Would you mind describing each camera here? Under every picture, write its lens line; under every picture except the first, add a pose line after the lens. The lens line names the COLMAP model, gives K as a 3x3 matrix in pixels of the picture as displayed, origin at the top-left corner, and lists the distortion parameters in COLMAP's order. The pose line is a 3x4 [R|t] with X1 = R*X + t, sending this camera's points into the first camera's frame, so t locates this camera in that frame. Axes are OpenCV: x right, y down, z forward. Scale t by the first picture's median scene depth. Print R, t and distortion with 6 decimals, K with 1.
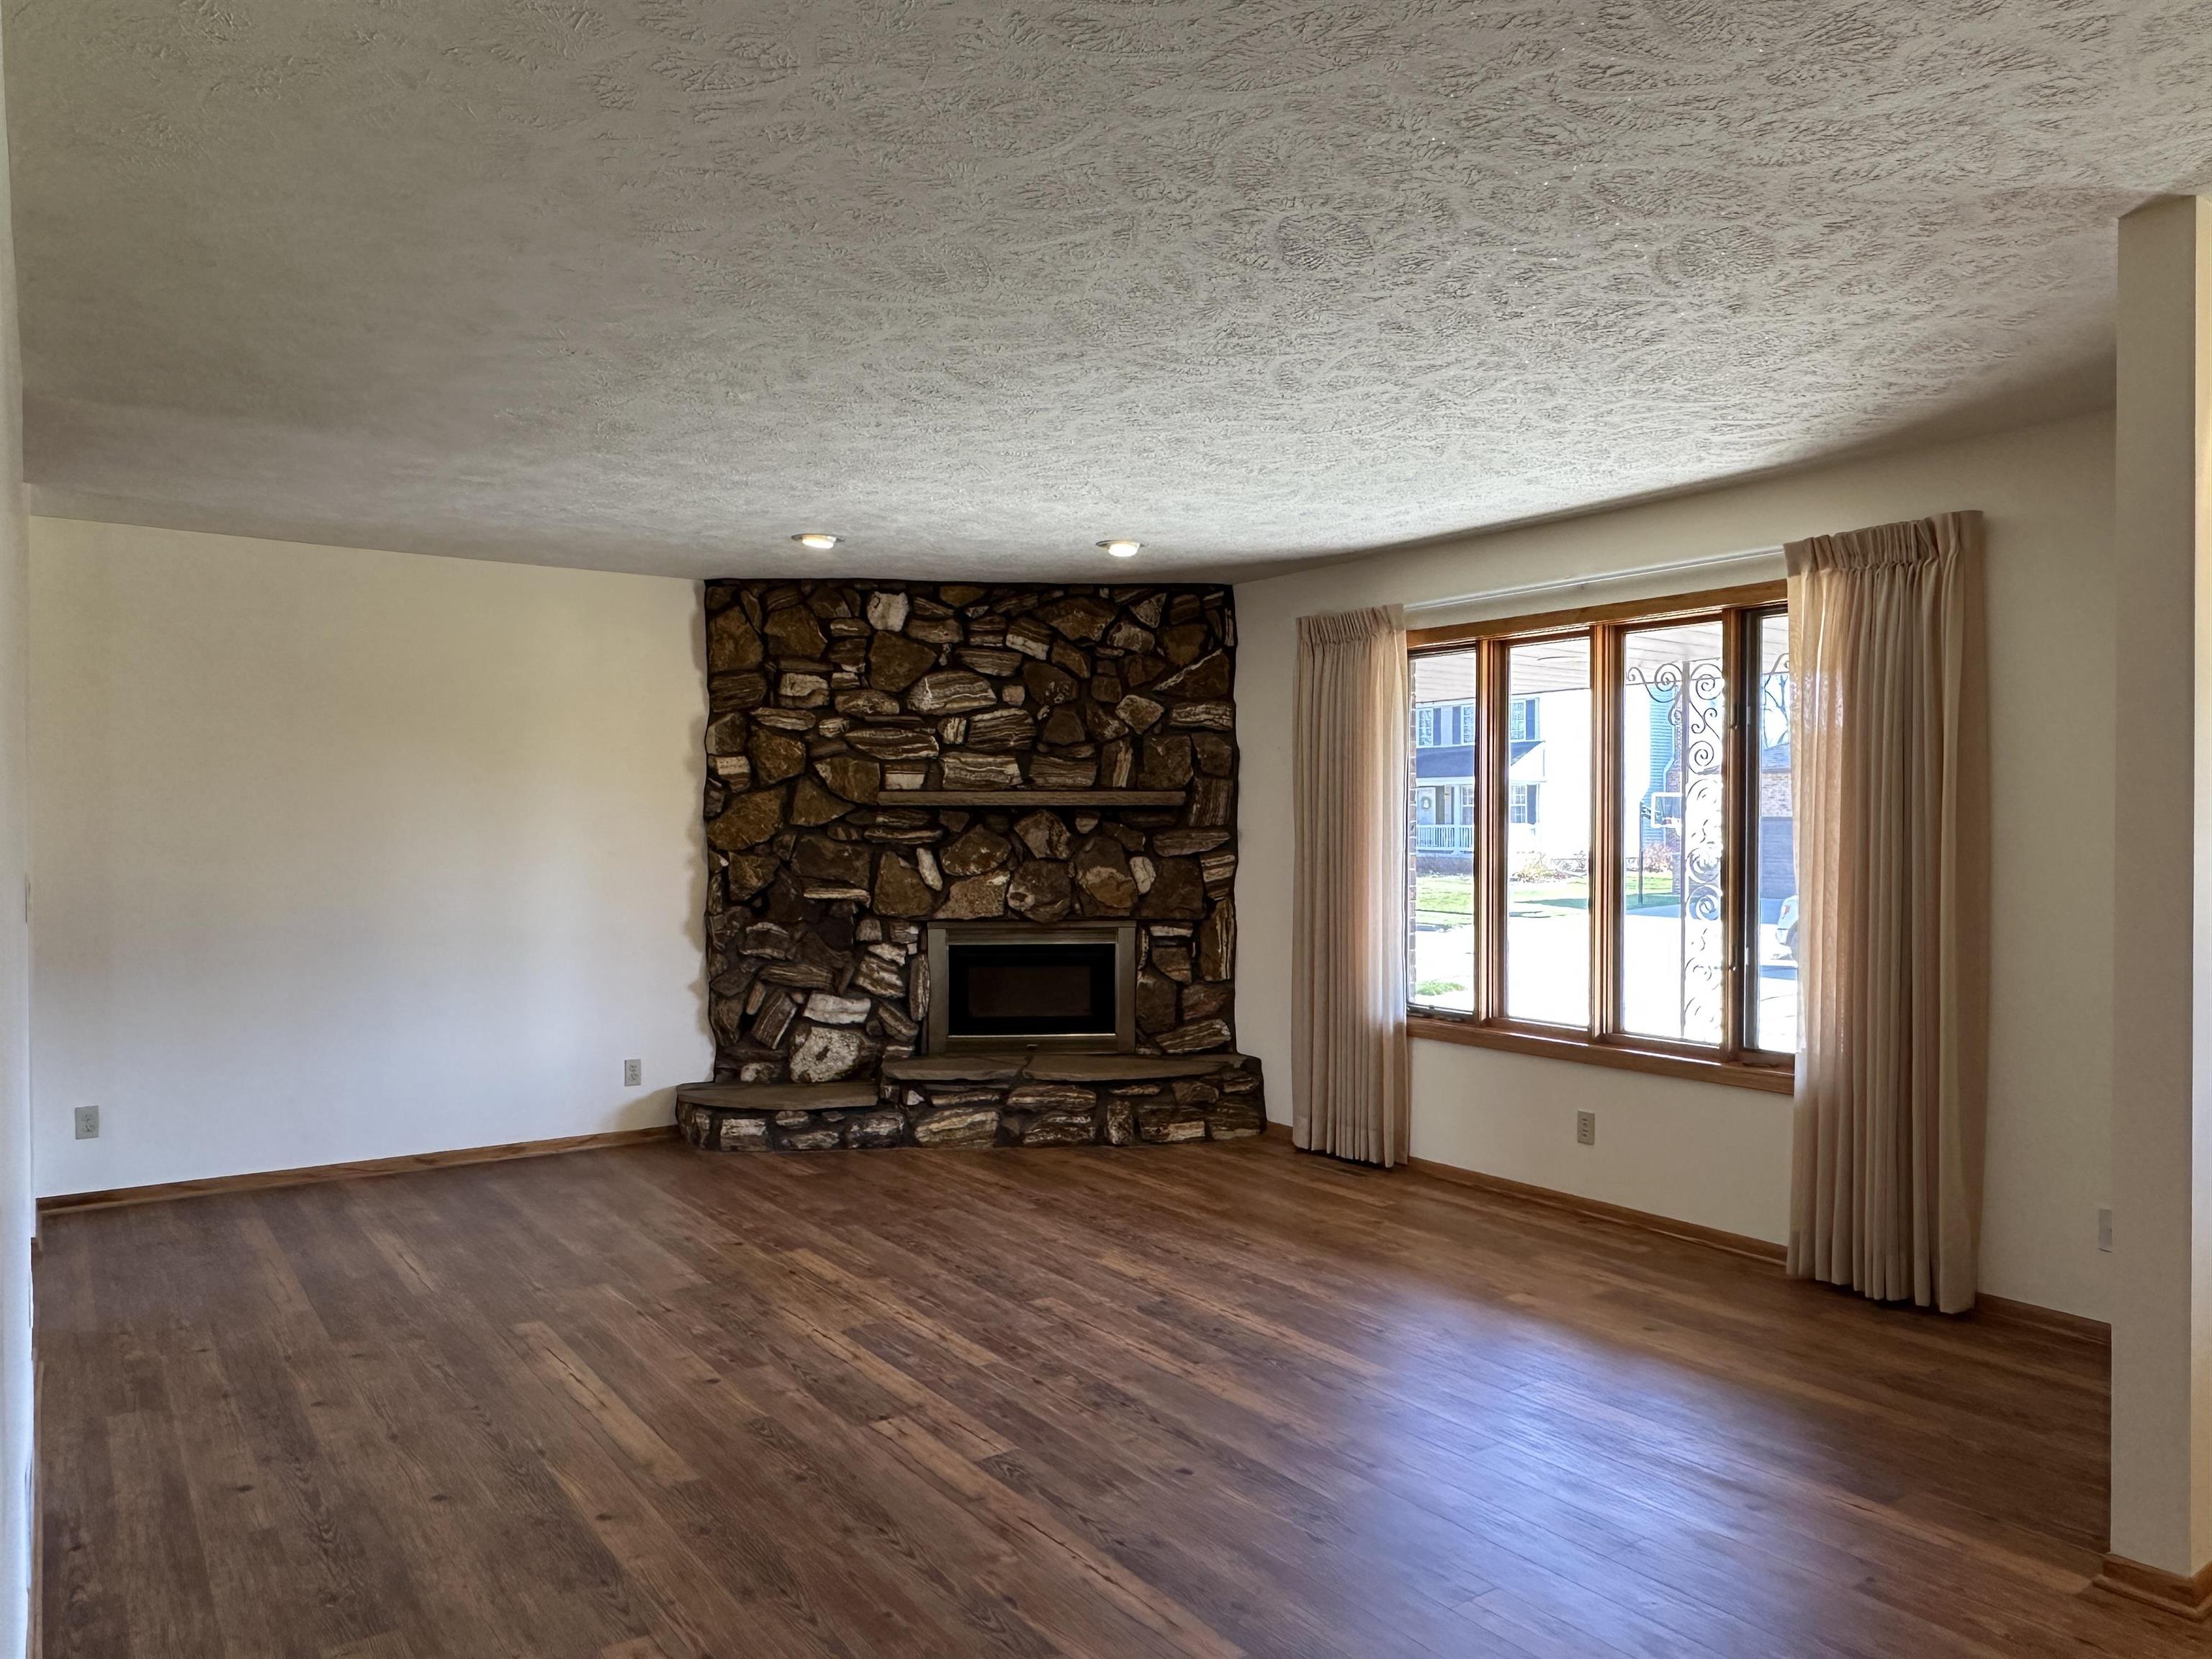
lens RADIAL K [[1506.2, 0, 1099.9], [0, 1506.2, 838.1], [0, 0, 1]] dist [-0.006664, 0.000986]
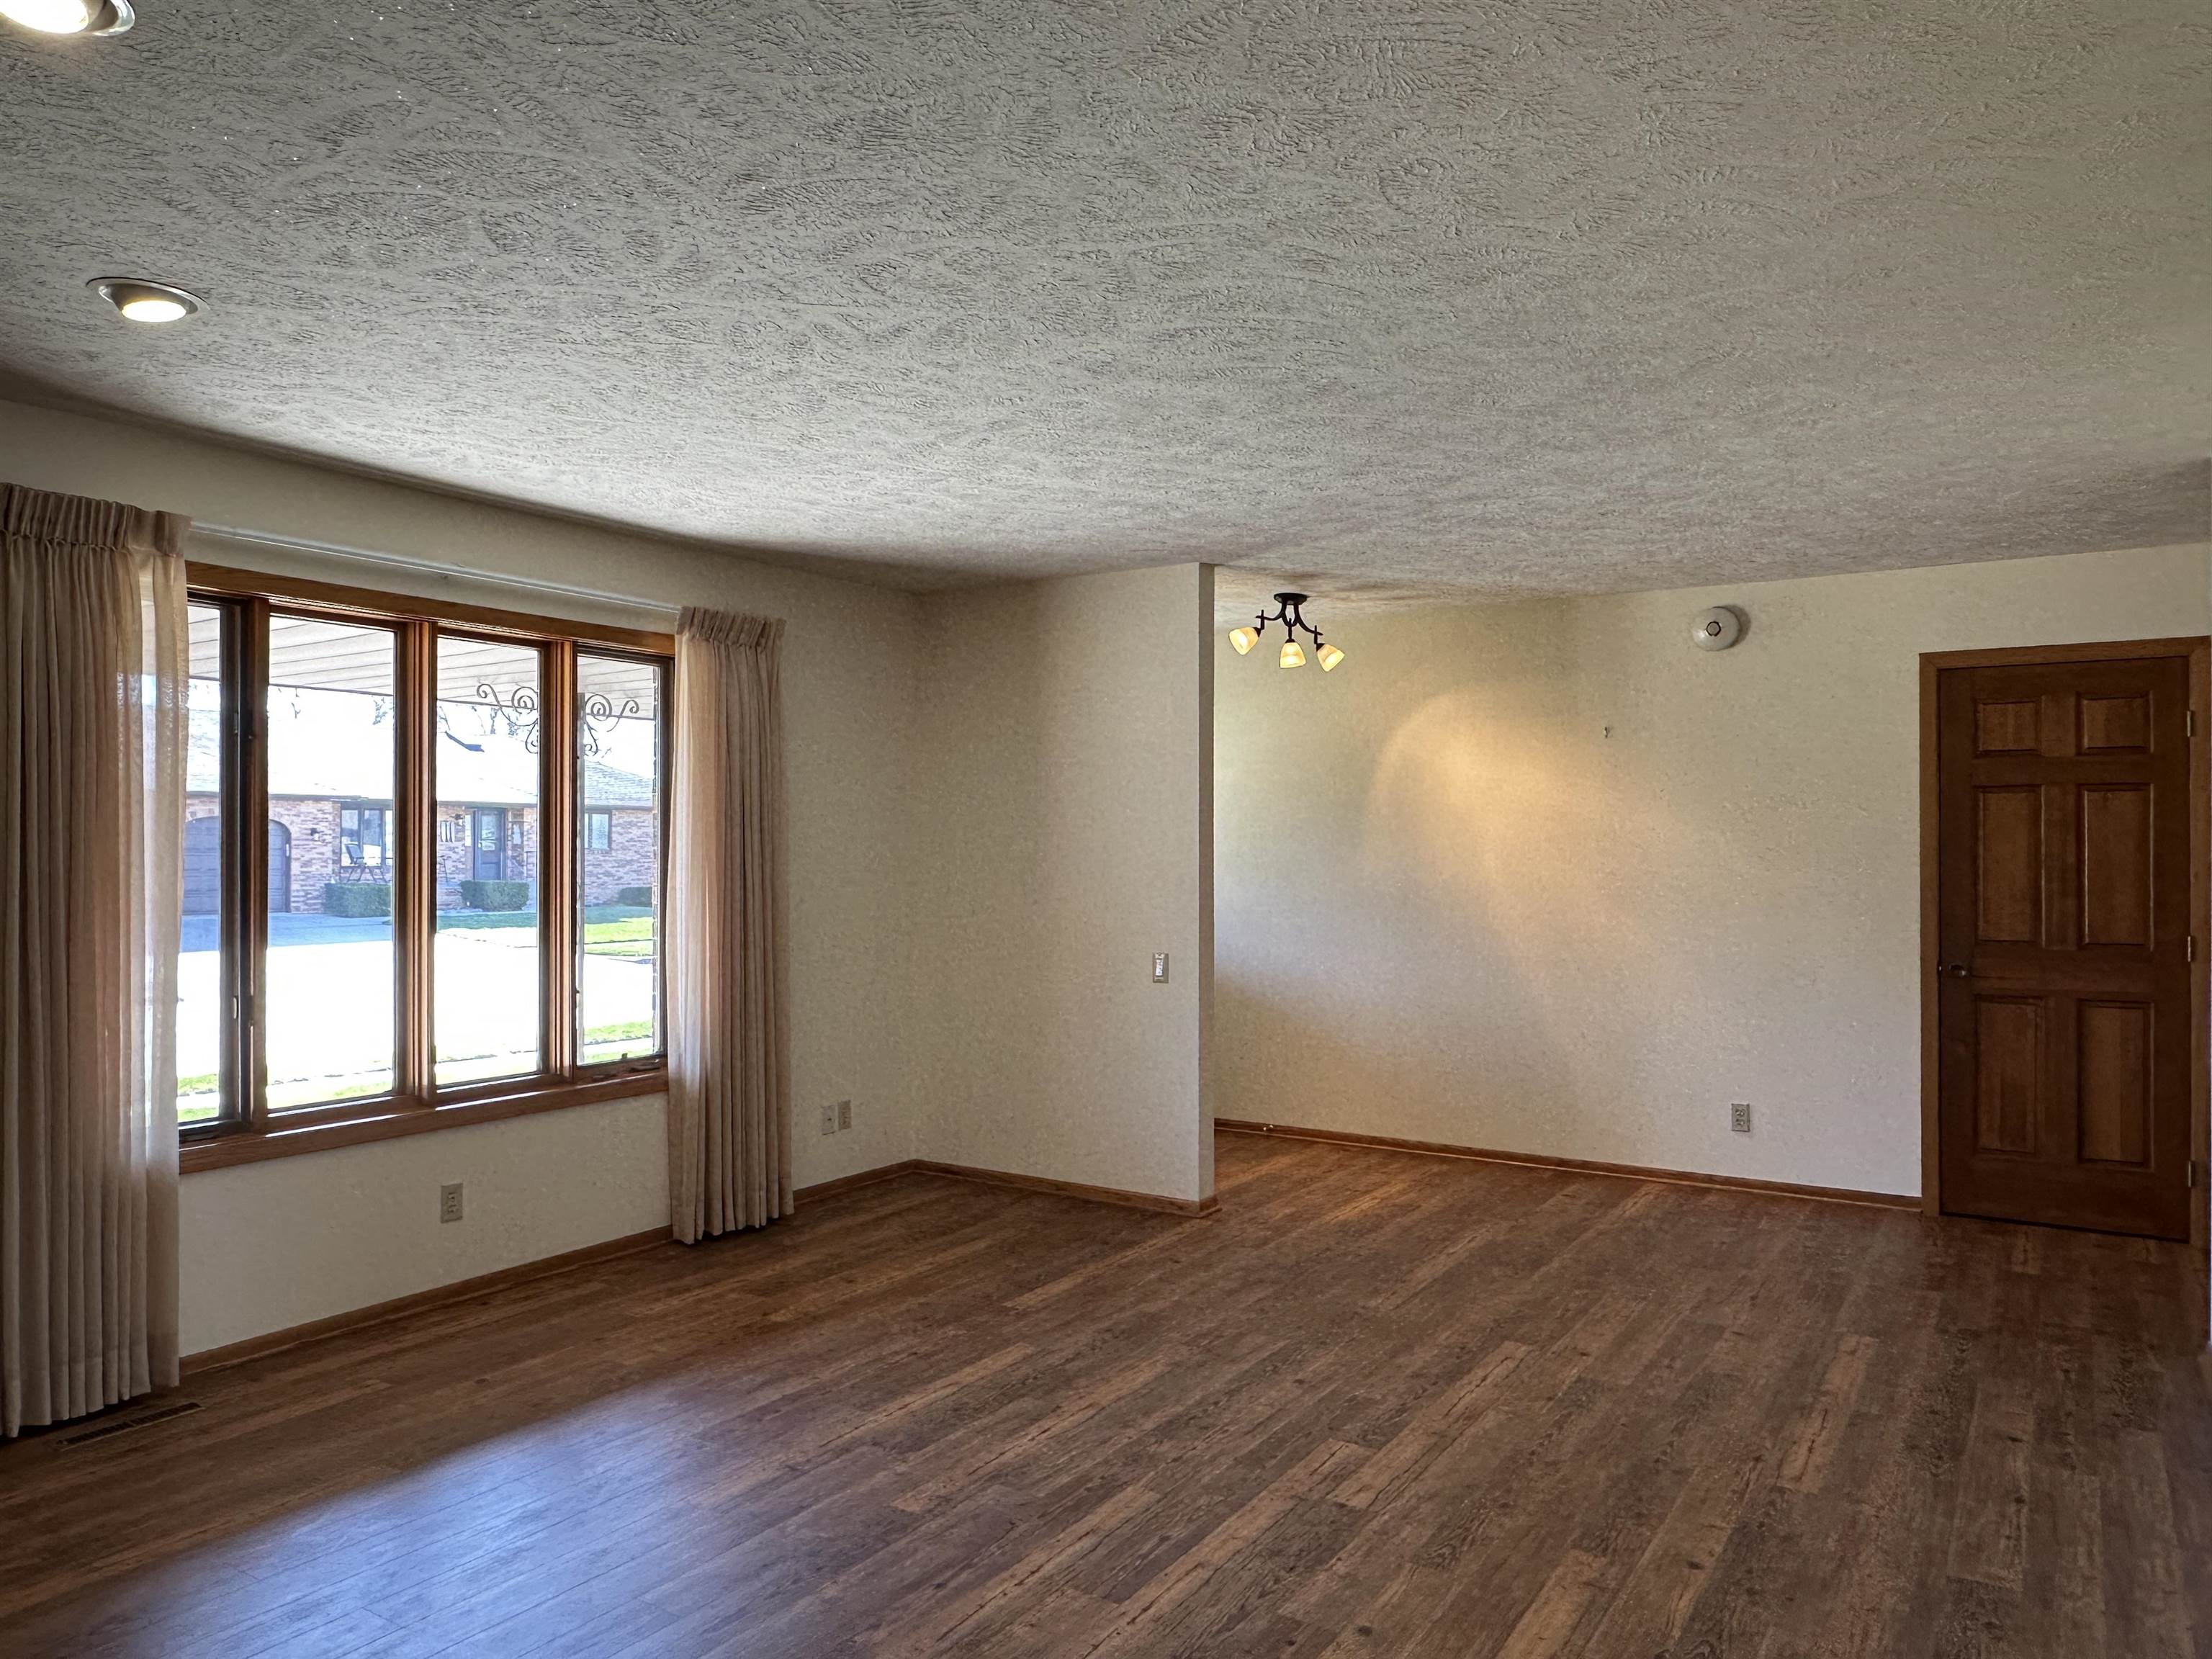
lens RADIAL K [[1506.2, 0, 1106.0], [0, 1506.2, 831.2], [0, 0, 1]] dist [-0.006664, 0.000986]
pose [[-0.380187, 0.009133, 0.924865, -0.761342], [0.008412, 0.999944, -0.006416, -0.014493], [-0.924872, 0.005340, -0.380242, 1.202376]]
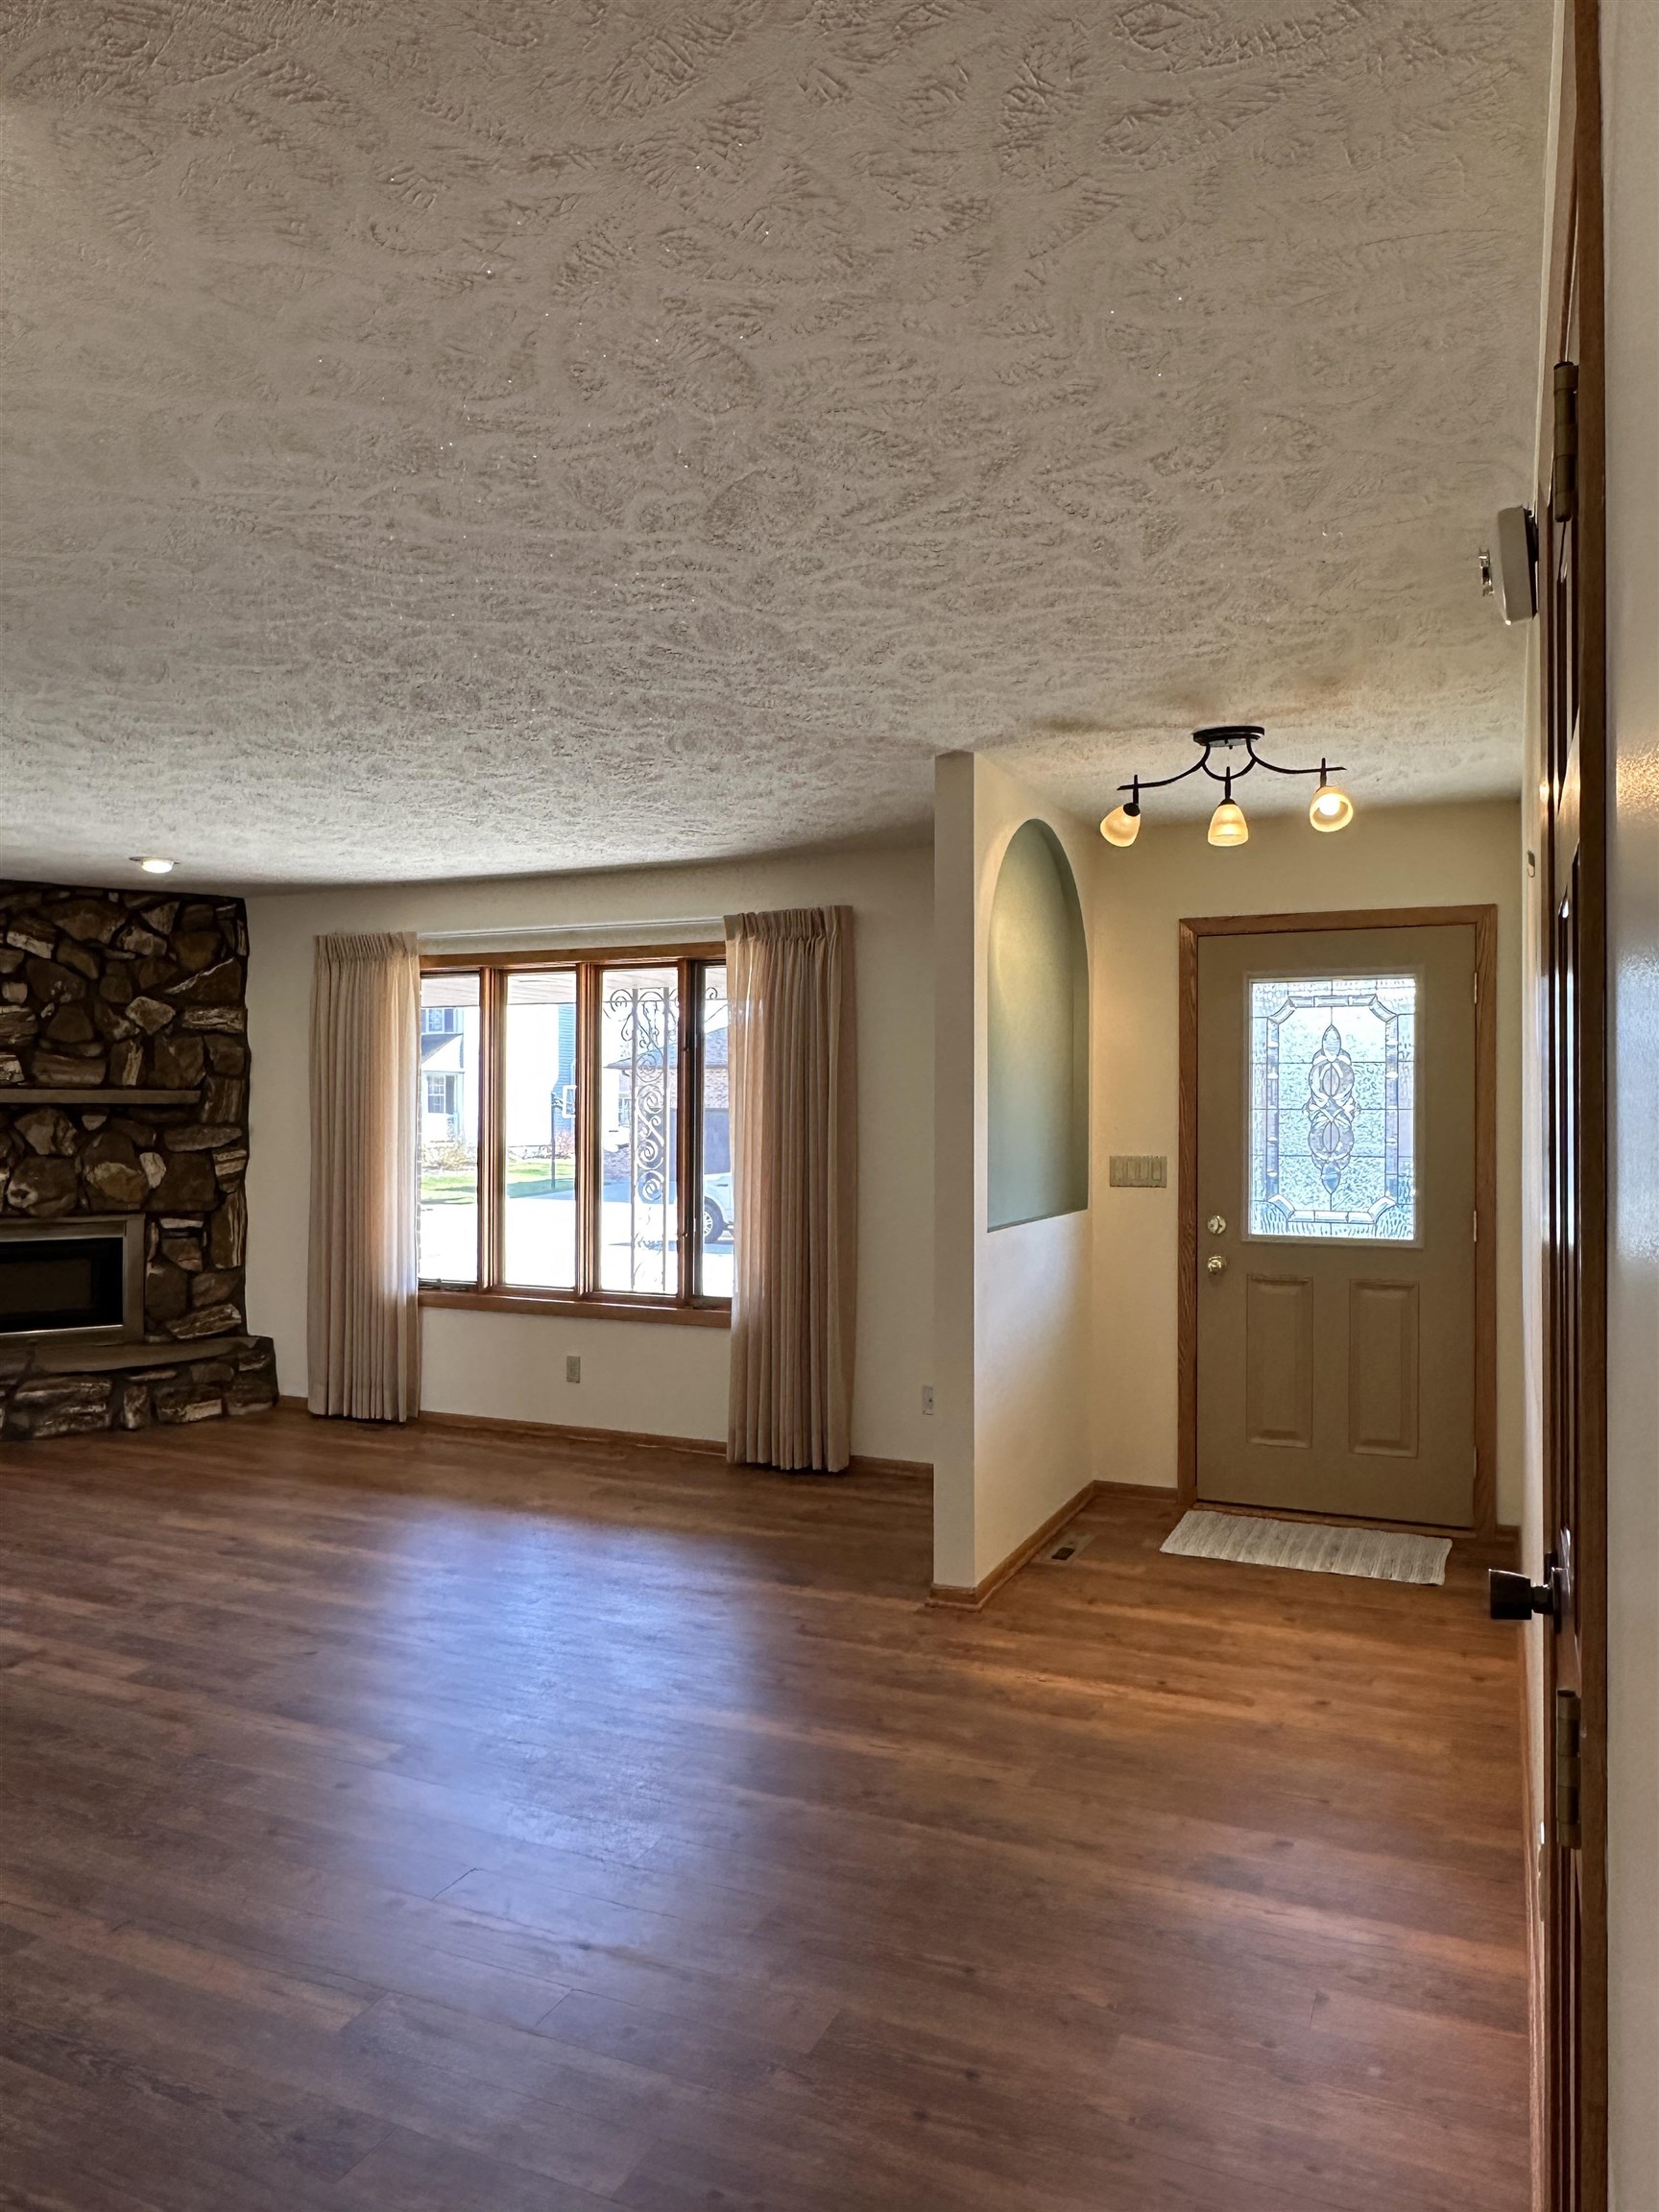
lens RADIAL K [[1506.2, 0, 823.7], [0, 1506.2, 1102.0], [0, 0, 1]] dist [-0.006664, 0.000986]
pose [[0.862814, 0.007045, 0.505473, -0.154511], [0.001226, 0.999871, -0.016027, -0.008311], [-0.505521, 0.014448, 0.862693, -0.212725]]
